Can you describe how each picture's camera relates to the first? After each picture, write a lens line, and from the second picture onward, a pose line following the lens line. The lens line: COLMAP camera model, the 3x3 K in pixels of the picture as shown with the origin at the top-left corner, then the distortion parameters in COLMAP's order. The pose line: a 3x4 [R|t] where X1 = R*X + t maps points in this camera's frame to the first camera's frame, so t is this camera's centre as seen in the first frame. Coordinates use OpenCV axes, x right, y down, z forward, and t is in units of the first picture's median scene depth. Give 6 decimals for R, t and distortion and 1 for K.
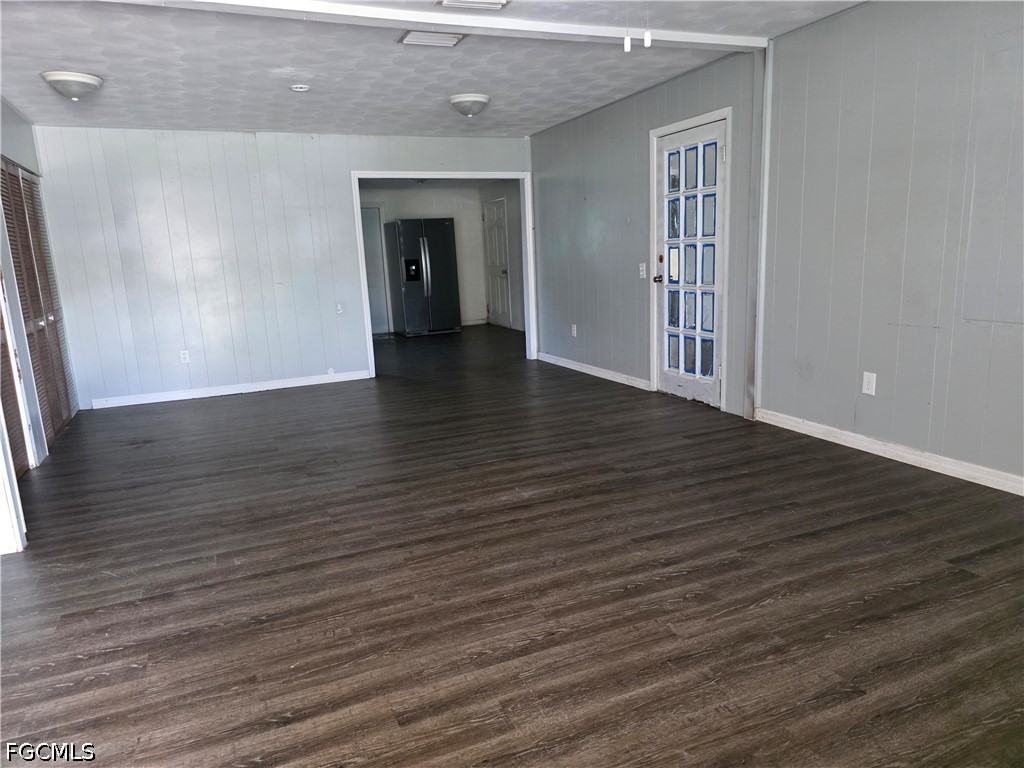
lens RADIAL K [[700.0, 0, 509.8], [0, 700.0, 386.4], [0, 0, 1]] dist [0.079482, -0.066229]
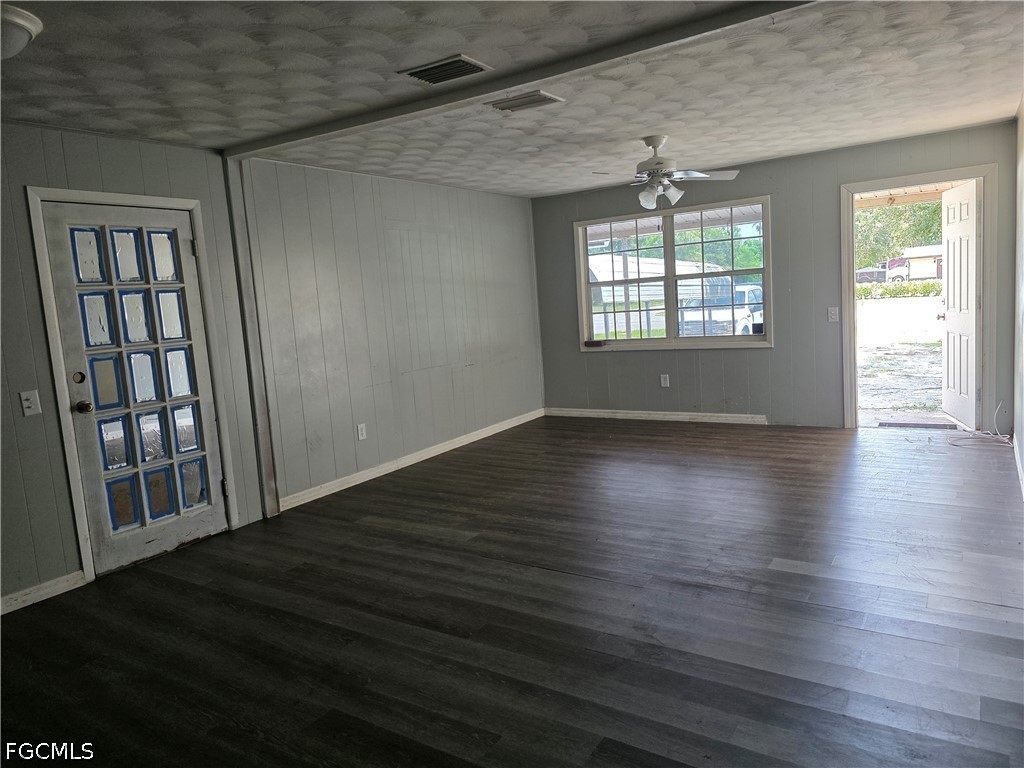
lens RADIAL K [[700.0, 0, 508.2], [0, 700.0, 379.8], [0, 0, 1]] dist [0.079482, -0.066229]
pose [[-0.557268, -0.012995, 0.830231, -0.746545], [0.250554, 0.950638, 0.183057, -0.261953], [-0.791628, 0.310029, -0.526504, 1.350218]]
